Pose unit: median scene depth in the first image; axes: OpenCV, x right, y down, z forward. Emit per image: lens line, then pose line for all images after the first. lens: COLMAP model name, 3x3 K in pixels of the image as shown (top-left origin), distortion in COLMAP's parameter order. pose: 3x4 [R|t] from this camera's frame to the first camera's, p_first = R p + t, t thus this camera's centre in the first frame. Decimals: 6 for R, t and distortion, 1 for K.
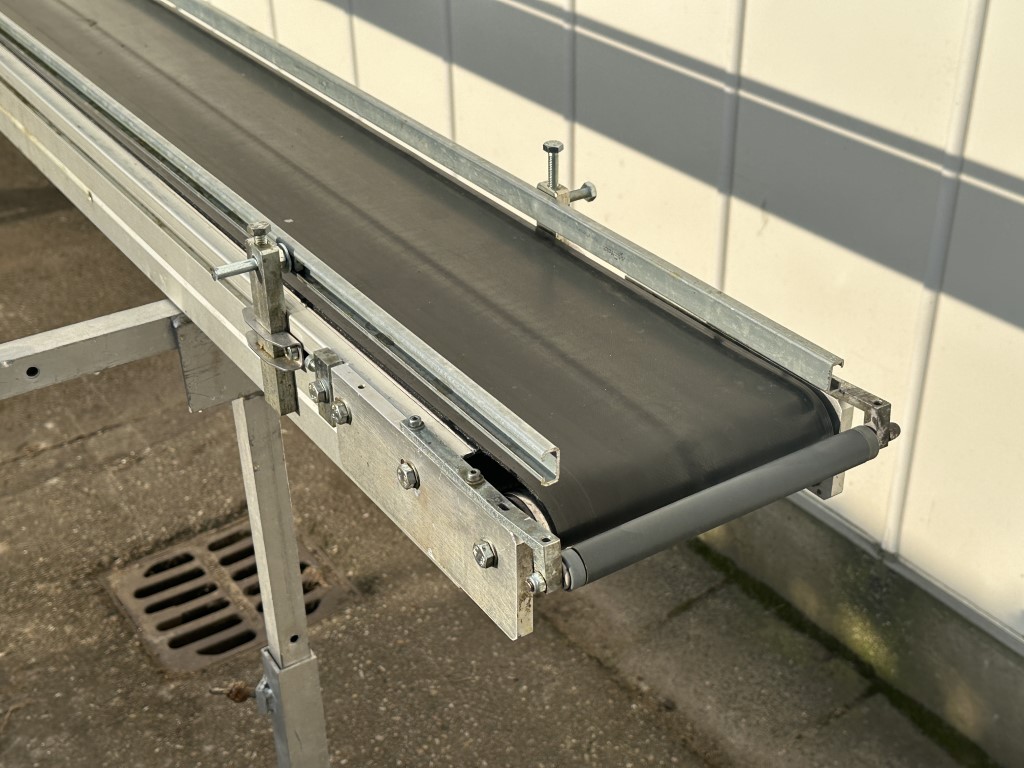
lens RADIAL K [[1347.2, 0, 512.0], [0, 1347.2, 384.0], [0, 0, 1]] dist [0.204130, -0.595045]
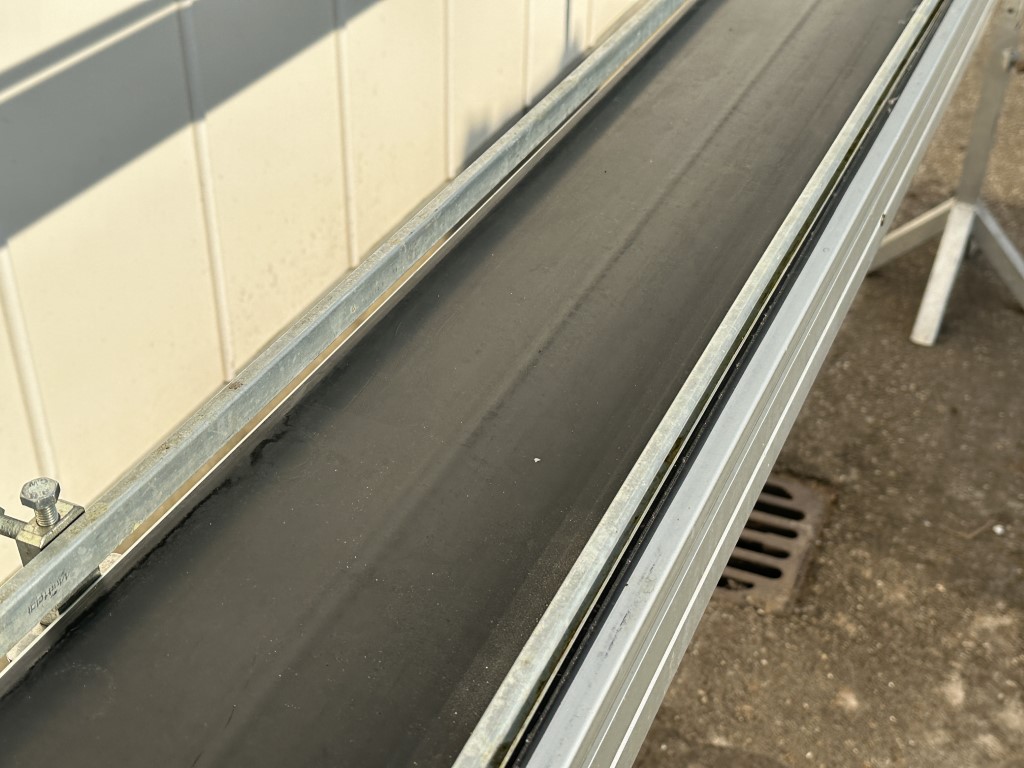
lens RADIAL K [[1347.2, 0, 512.0], [0, 1347.2, 384.0], [0, 0, 1]] dist [0.204130, -0.595045]
pose [[-0.529723, -0.467704, 0.707563, -0.773336], [0.451457, 0.550752, 0.702038, -0.649544], [-0.718039, 0.691321, -0.080598, 1.116332]]
